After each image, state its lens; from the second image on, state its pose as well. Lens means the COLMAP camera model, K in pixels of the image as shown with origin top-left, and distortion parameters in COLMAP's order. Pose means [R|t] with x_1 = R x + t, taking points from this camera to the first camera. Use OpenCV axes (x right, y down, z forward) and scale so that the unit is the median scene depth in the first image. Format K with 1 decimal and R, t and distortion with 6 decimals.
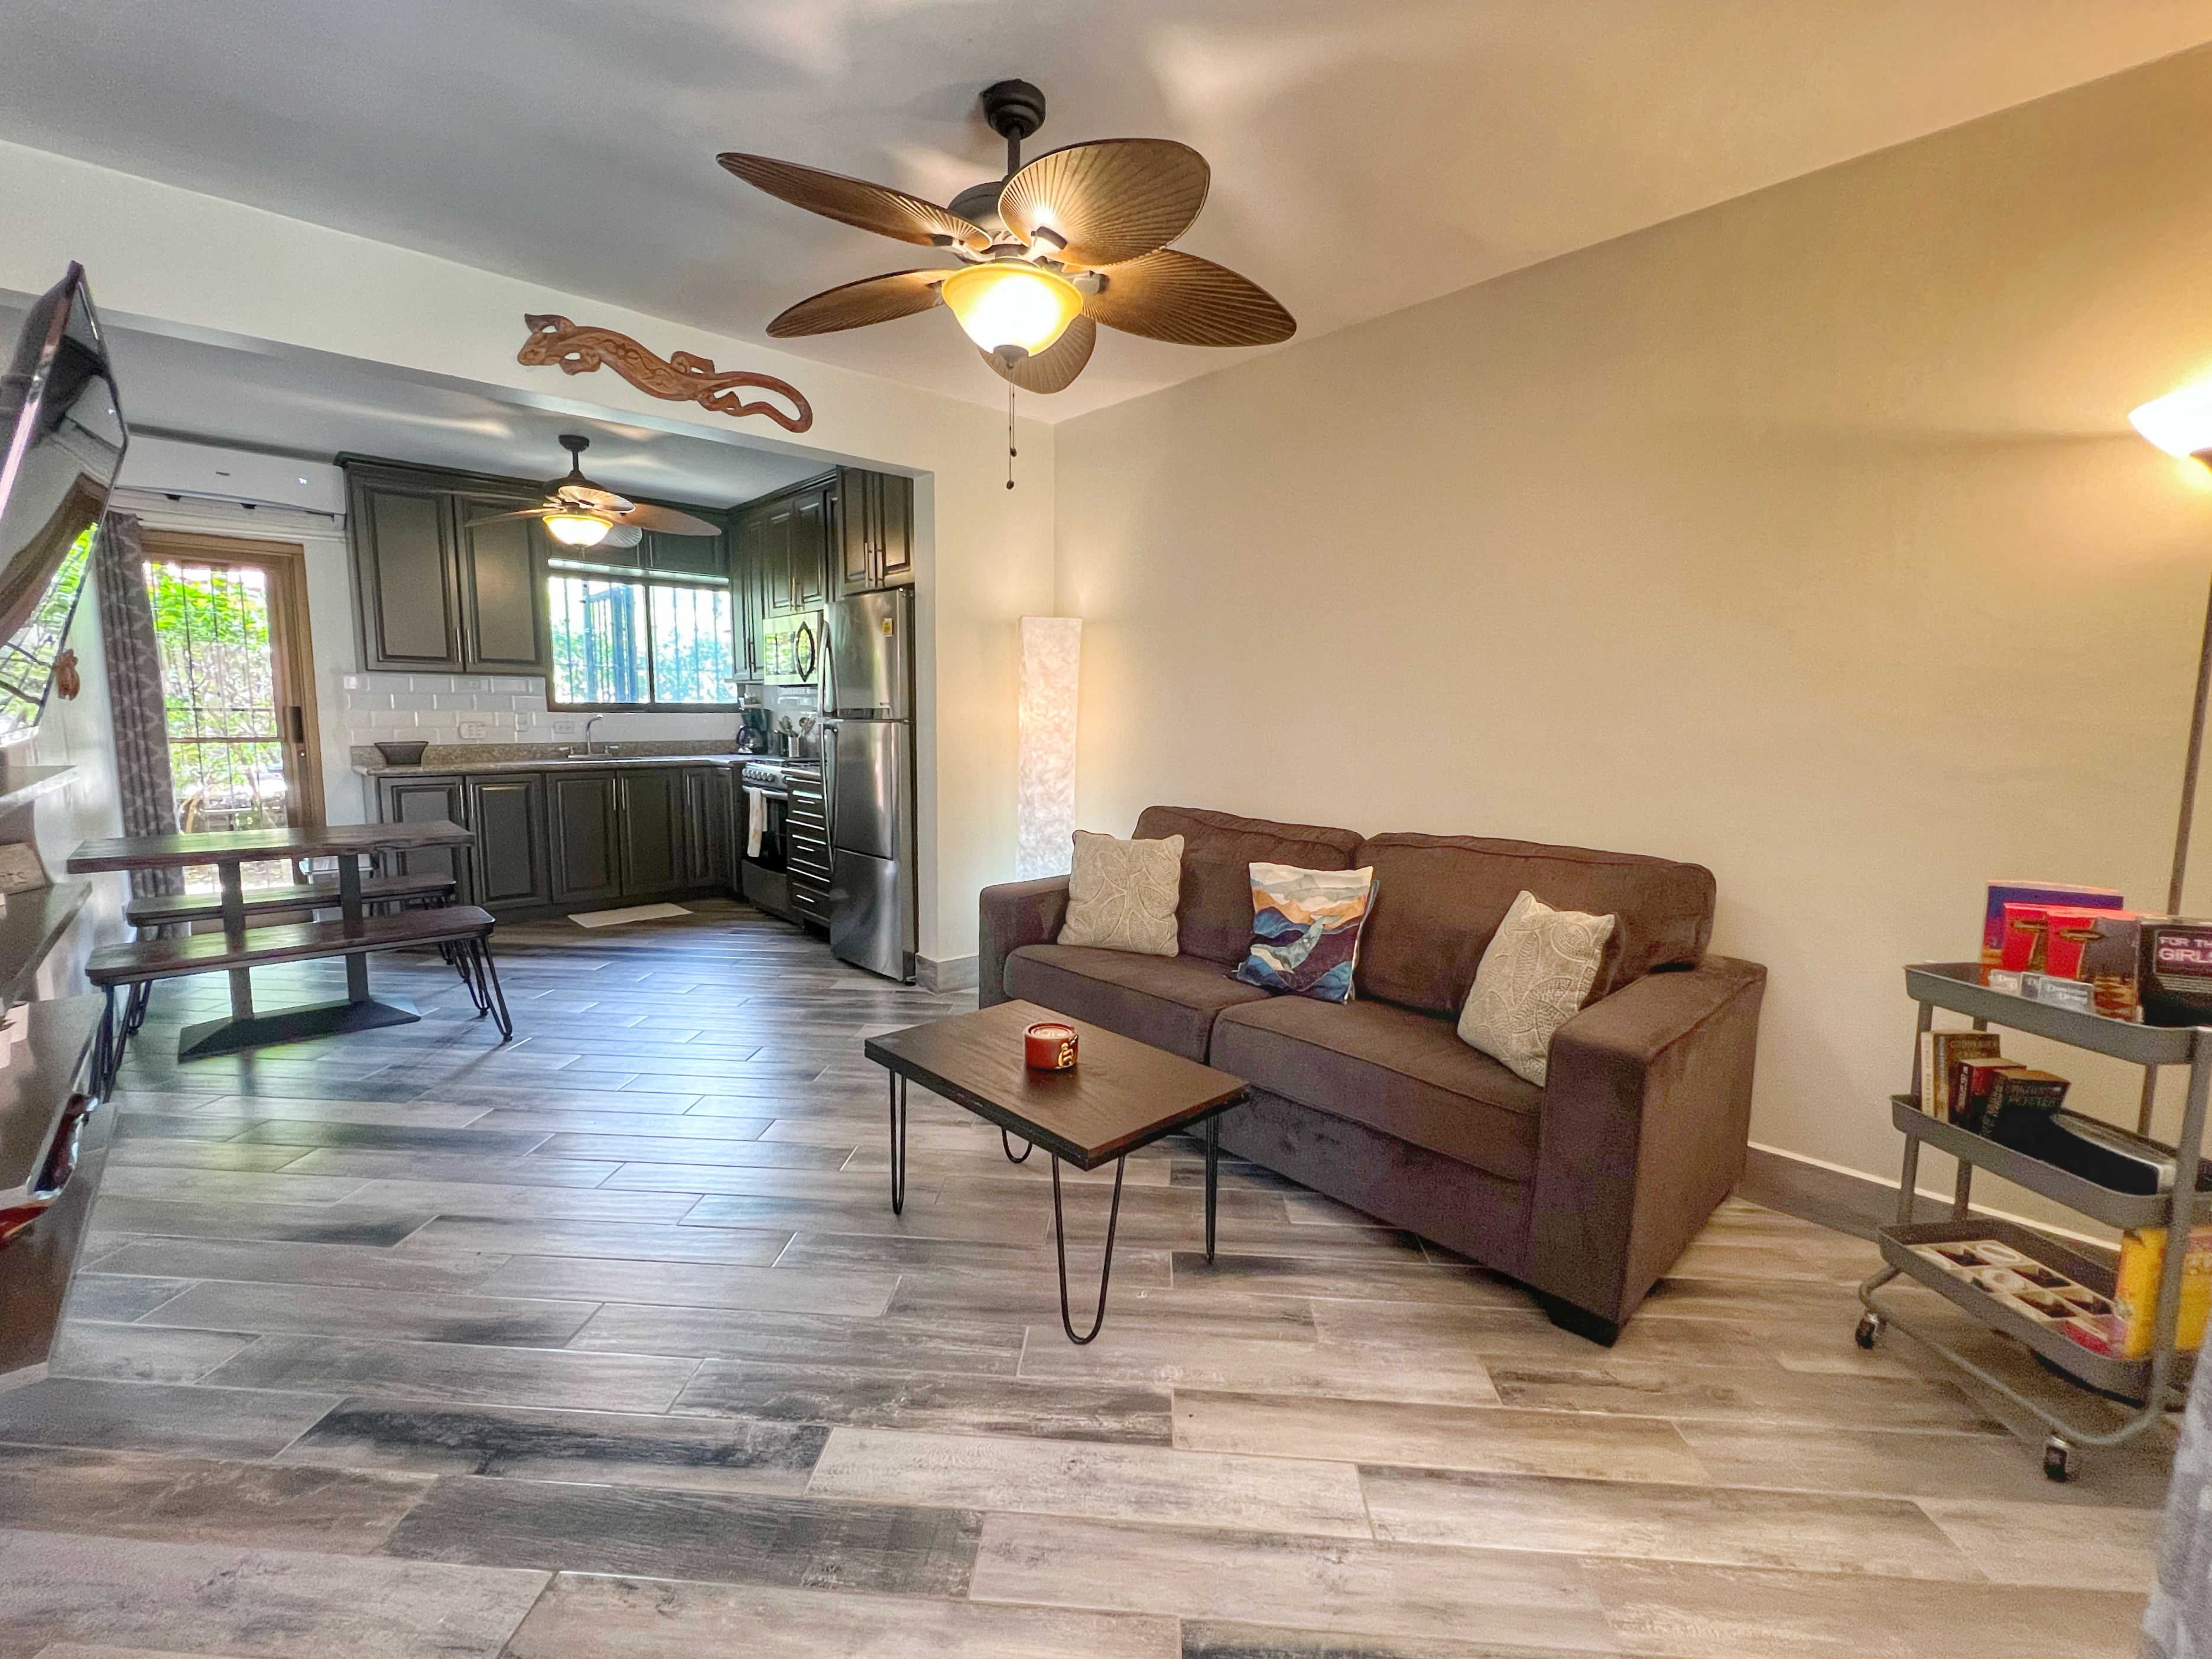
lens RADIAL K [[972.9, 0, 1105.8], [0, 972.9, 834.1], [0, 0, 1]] dist [-0.000091, 0.000033]
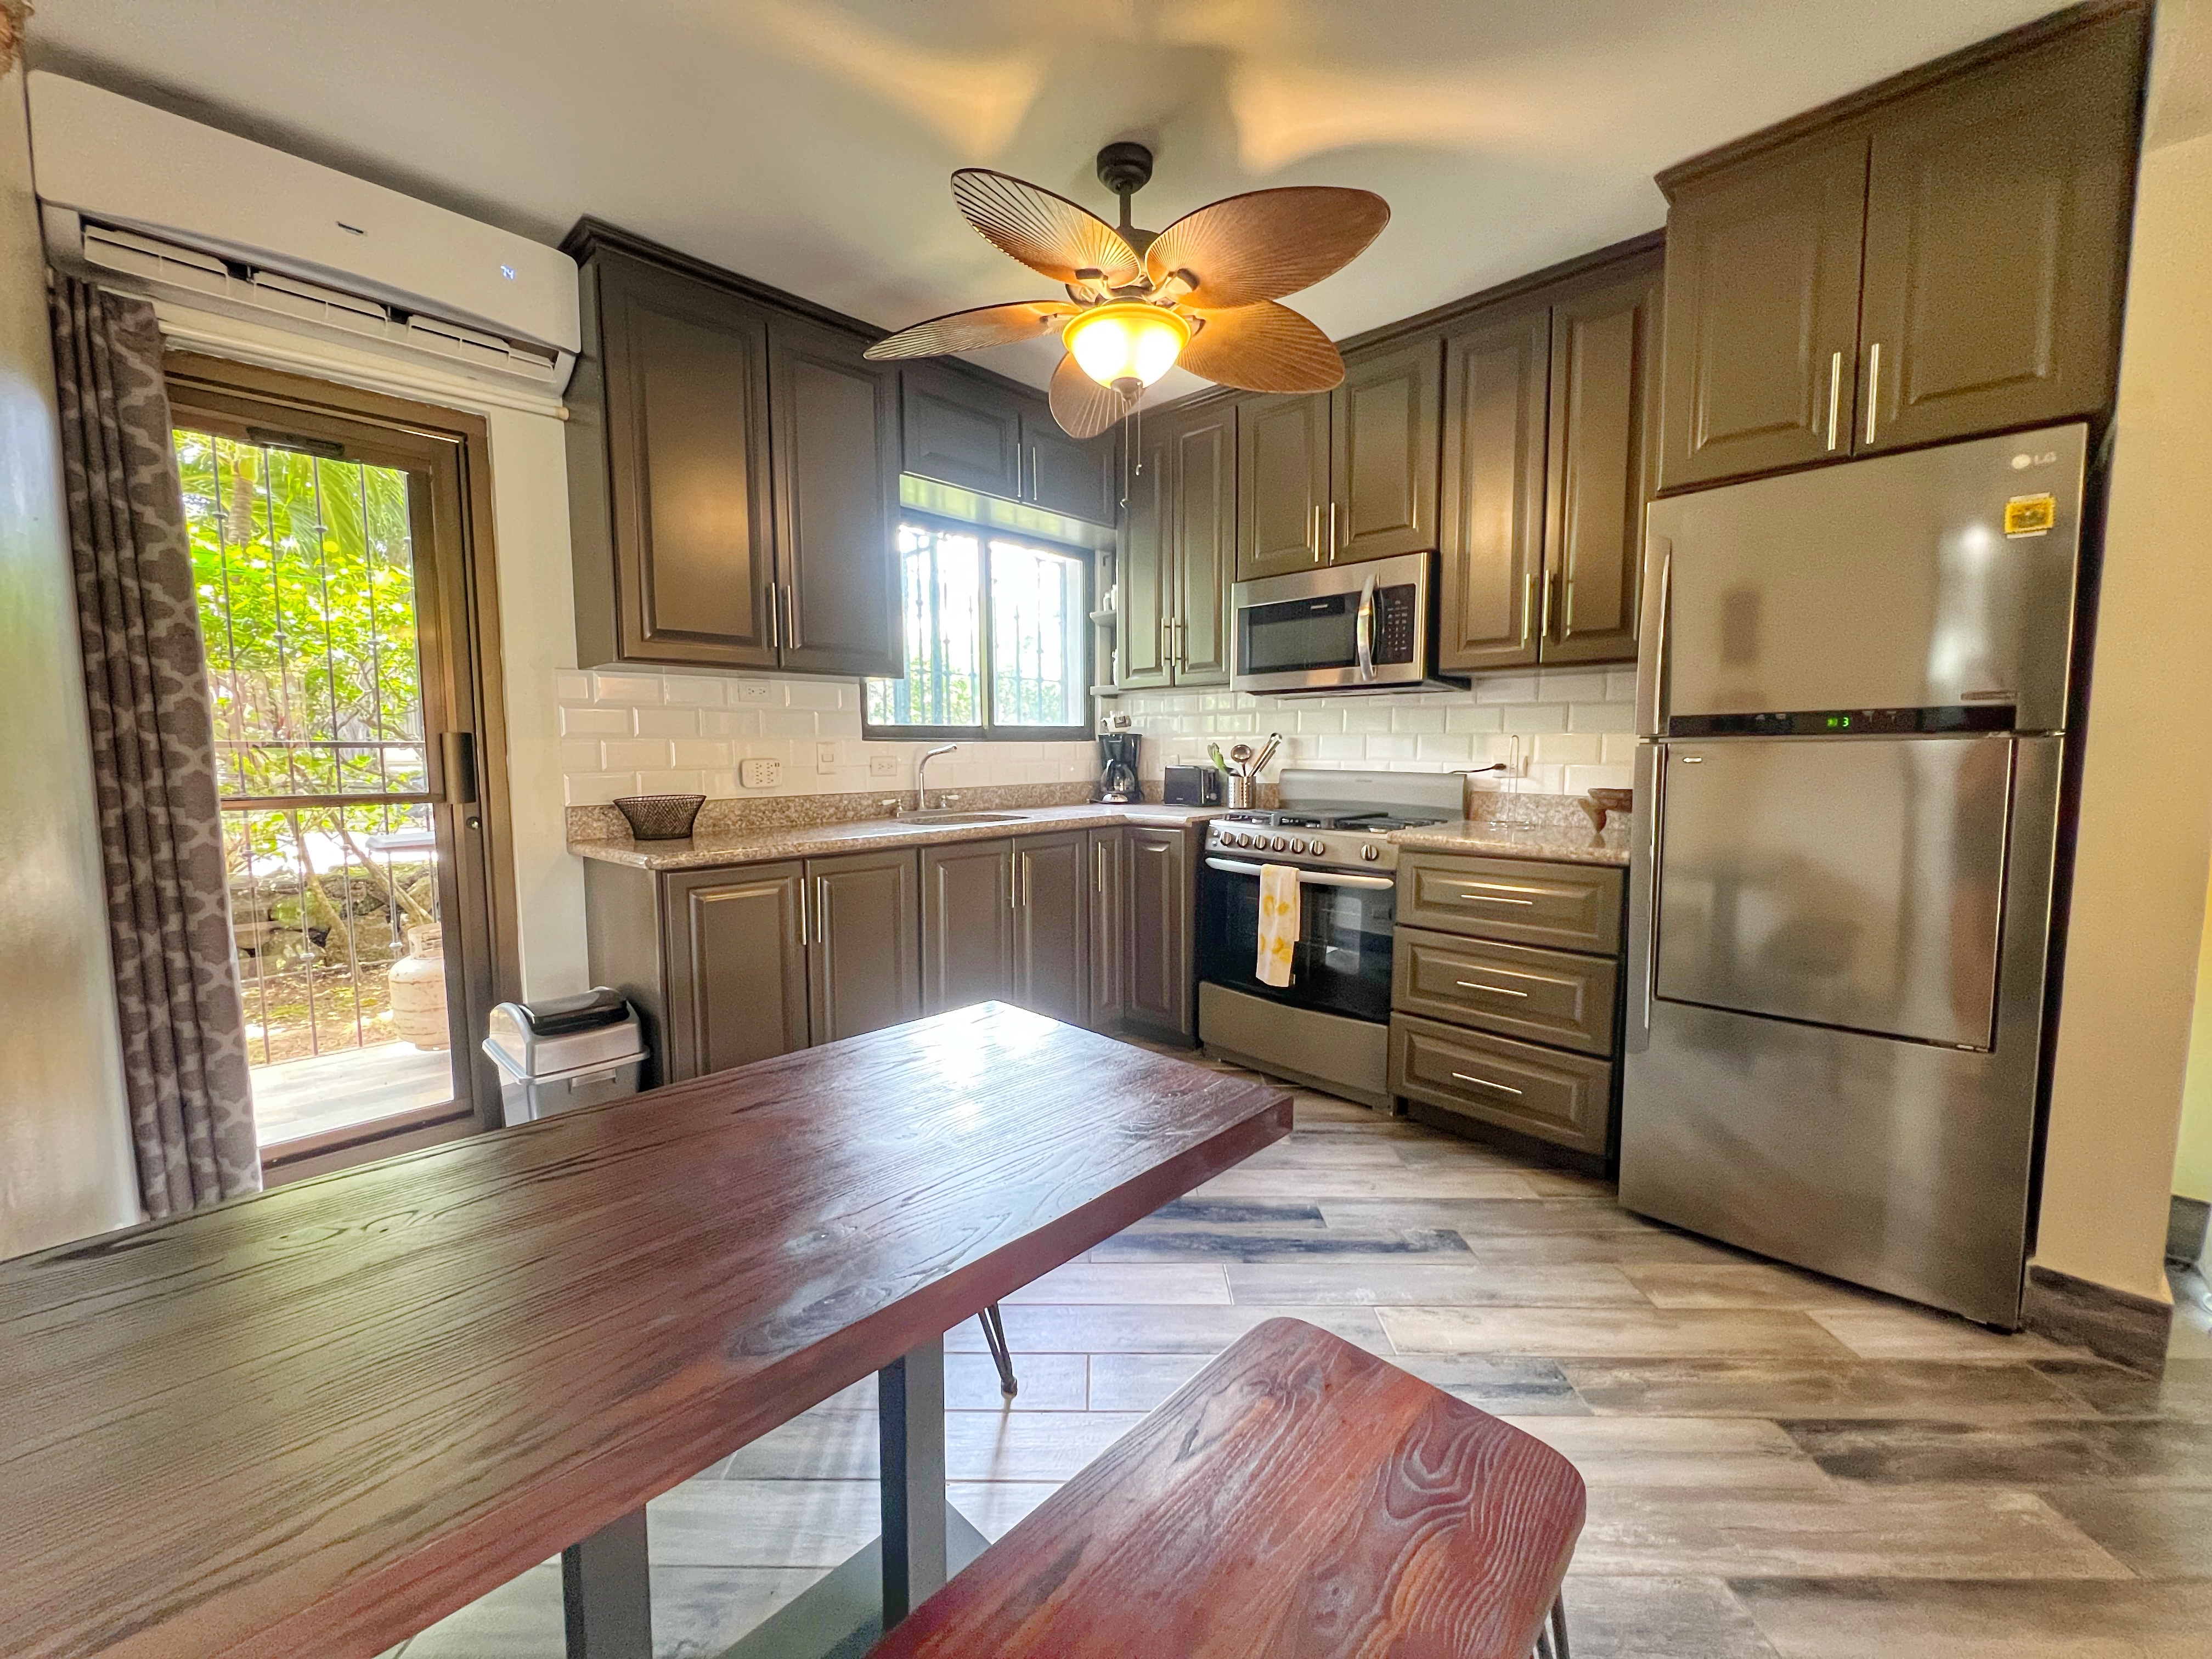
lens RADIAL K [[891.8, 0, 1093.5], [0, 891.8, 827.3], [0, 0, 1]] dist [-0.000291, 0.000192]
pose [[0.999296, -0.017120, 0.033373, -0.536540], [0.018166, 0.999344, -0.031317, -0.062002], [-0.032815, 0.031901, 0.998952, 0.537154]]
